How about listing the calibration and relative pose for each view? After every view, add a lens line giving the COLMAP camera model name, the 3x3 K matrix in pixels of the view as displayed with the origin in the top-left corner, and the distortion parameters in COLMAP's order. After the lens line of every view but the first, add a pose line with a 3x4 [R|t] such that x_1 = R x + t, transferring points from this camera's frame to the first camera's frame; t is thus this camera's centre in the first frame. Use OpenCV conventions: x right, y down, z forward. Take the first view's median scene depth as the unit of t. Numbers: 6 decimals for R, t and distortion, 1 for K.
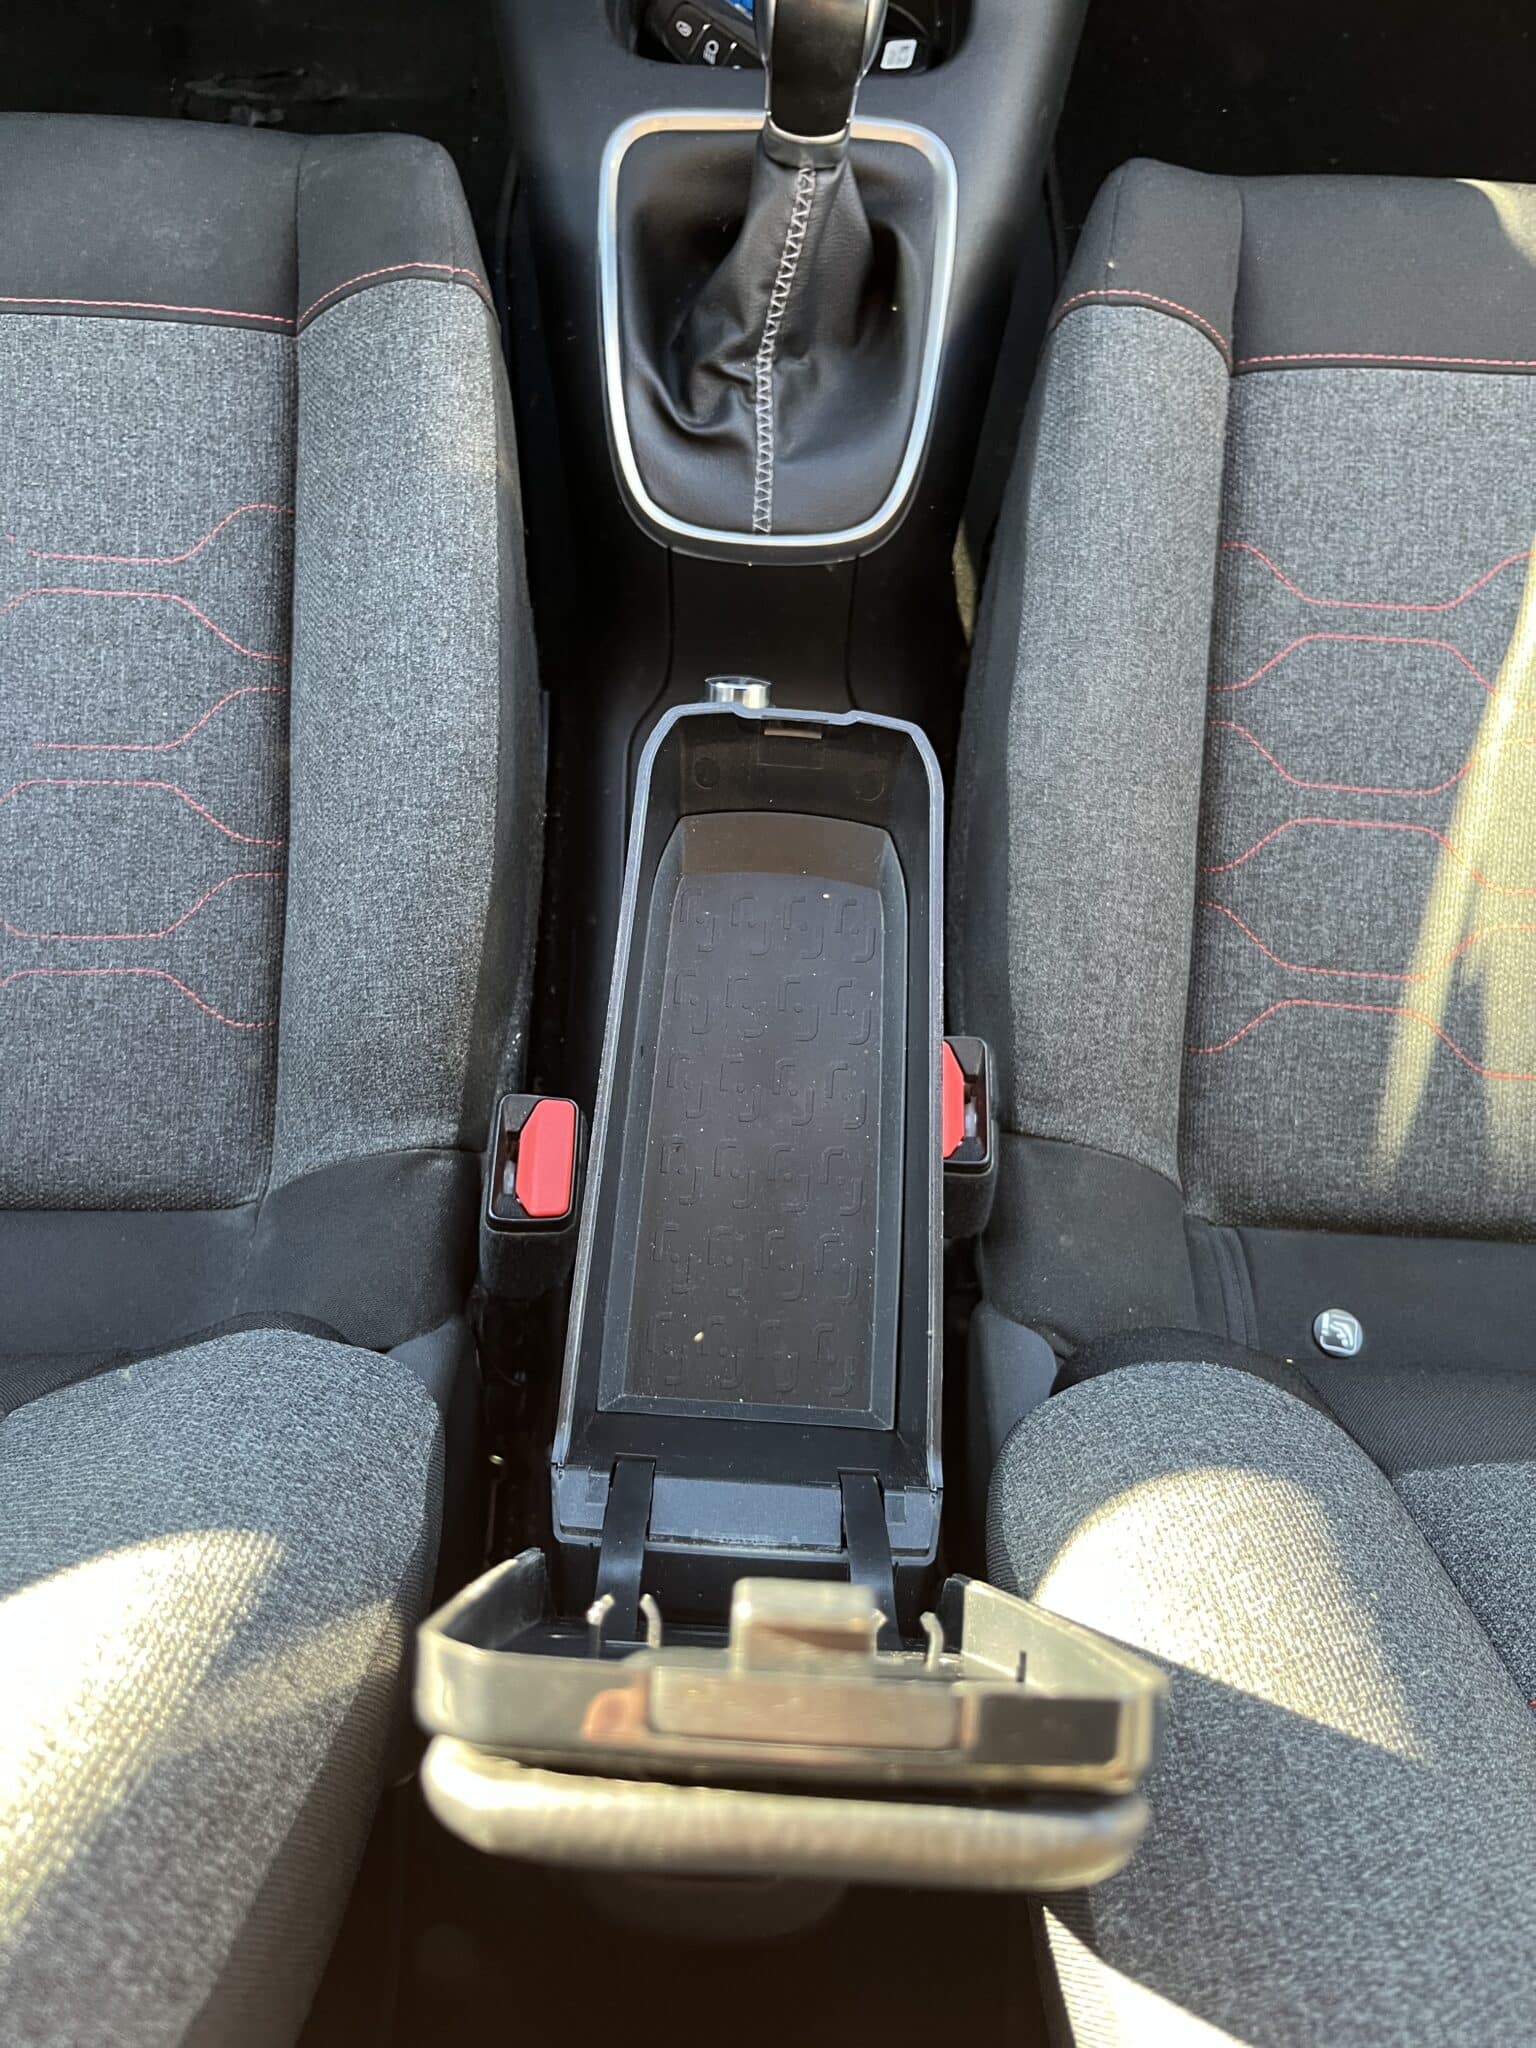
lens RADIAL K [[1604.3, 0, 744.7], [0, 1604.3, 1082.6], [0, 0, 1]] dist [-0.025307, 0.028875]
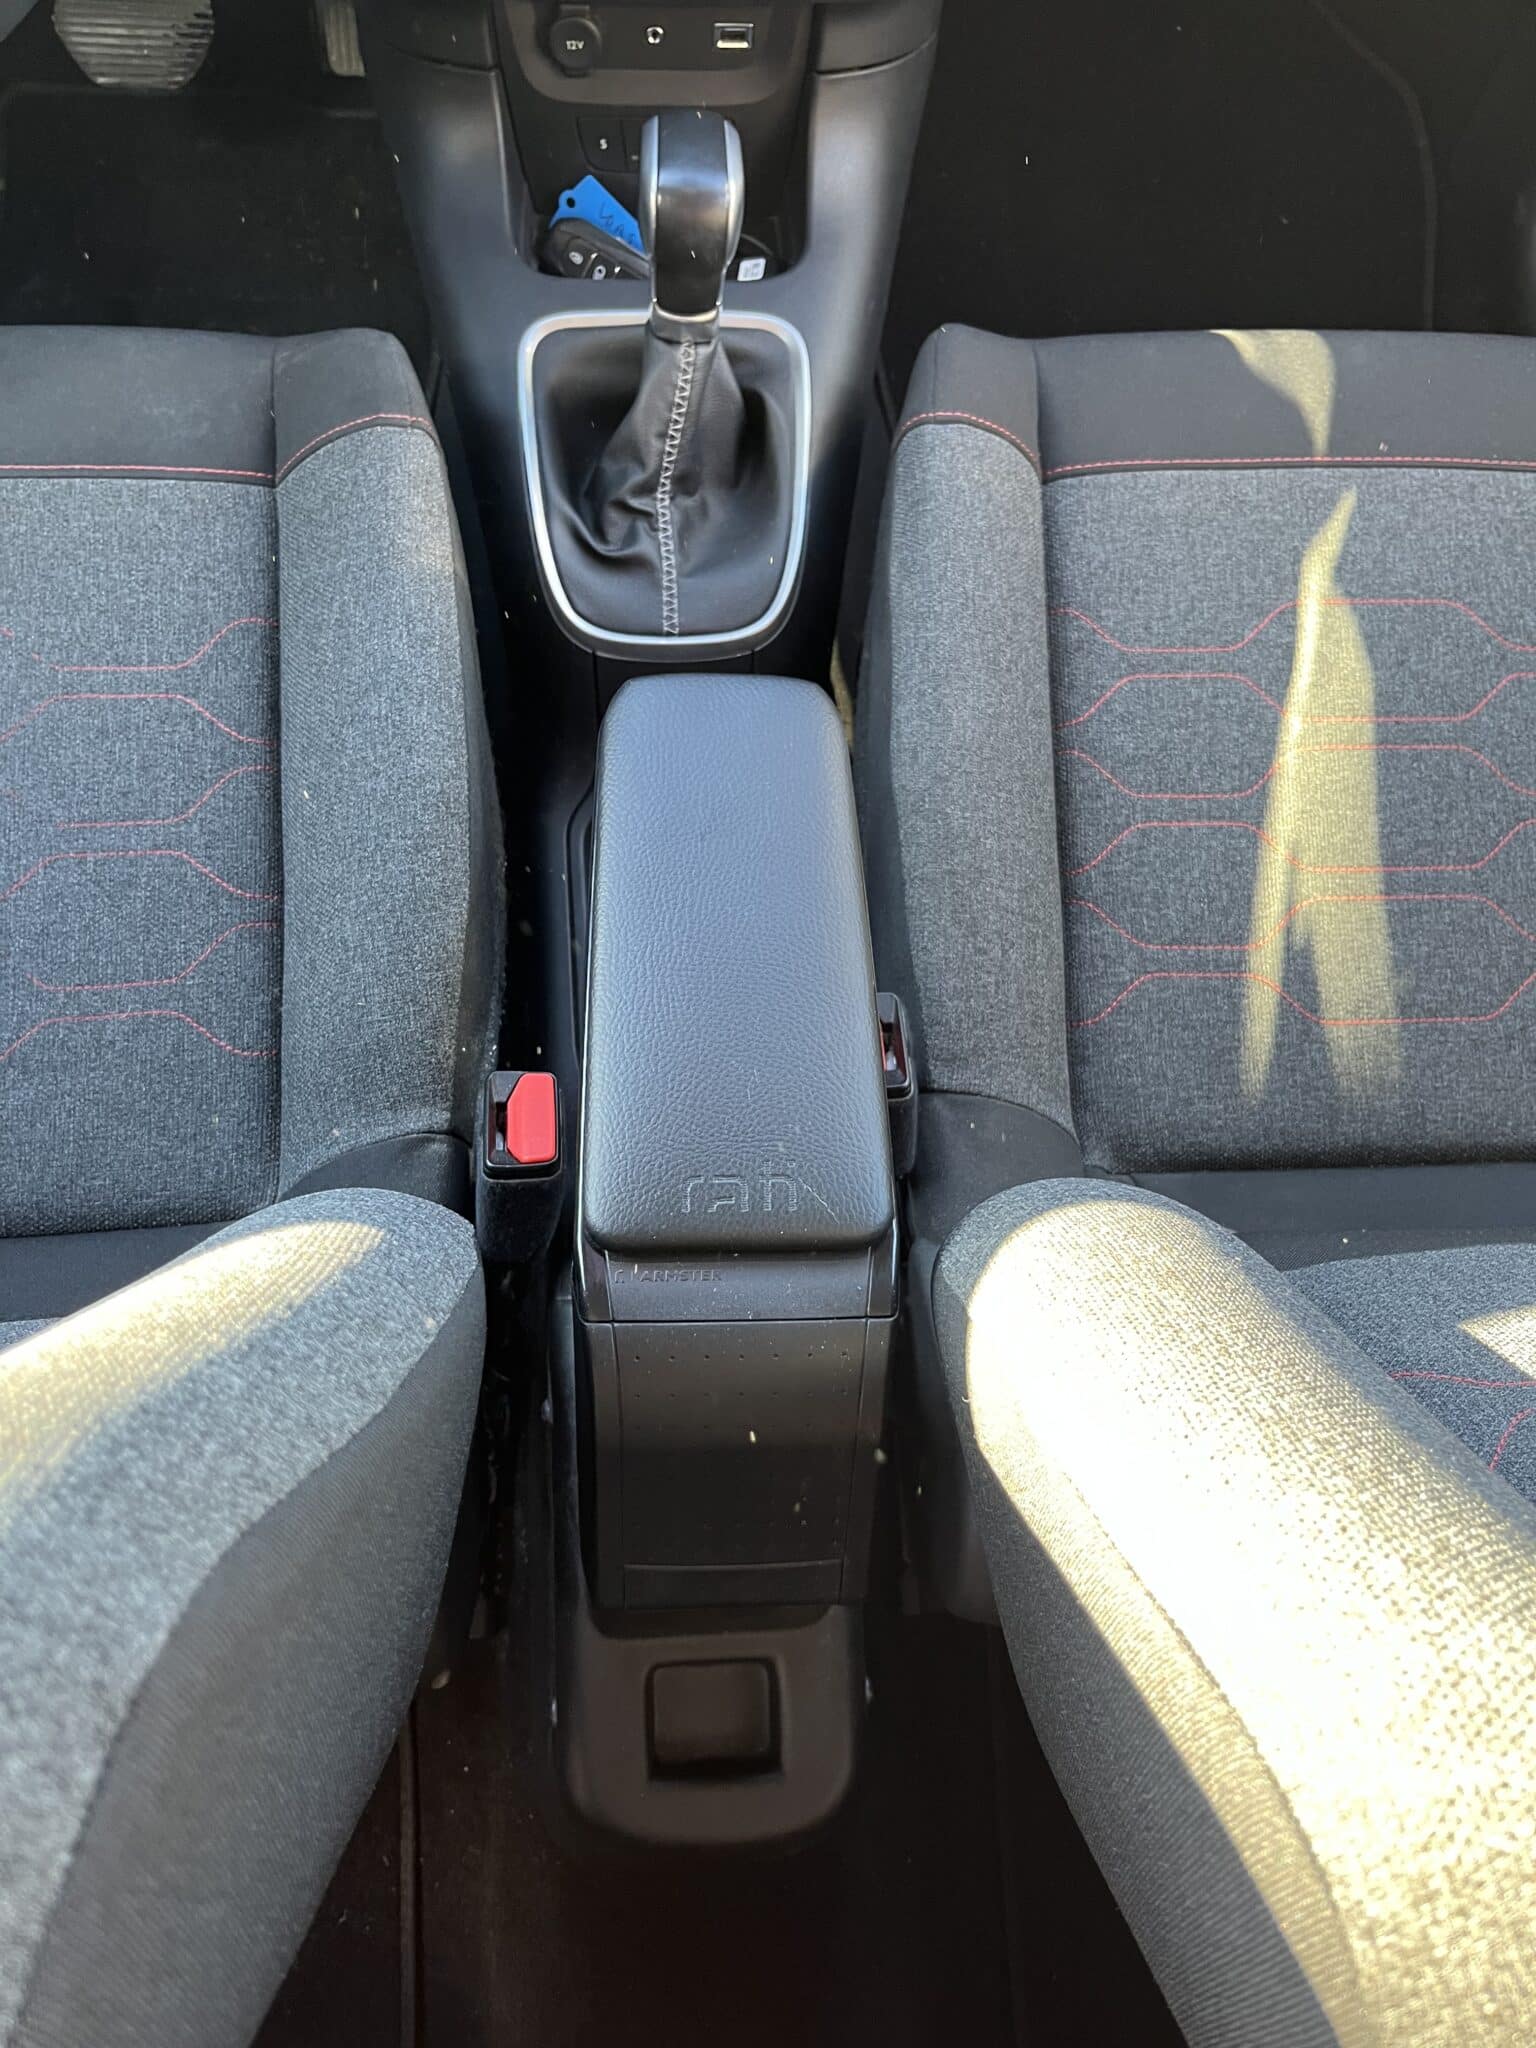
lens RADIAL K [[1604.3, 0, 770.2], [0, 1604.3, 1042.3], [0, 0, 1]] dist [-0.025307, 0.028875]
pose [[0.994485, -0.074698, 0.073613, -0.029503], [0.085715, 0.983370, -0.160116, 0.169904], [-0.060428, 0.165543, 0.984350, -0.140229]]
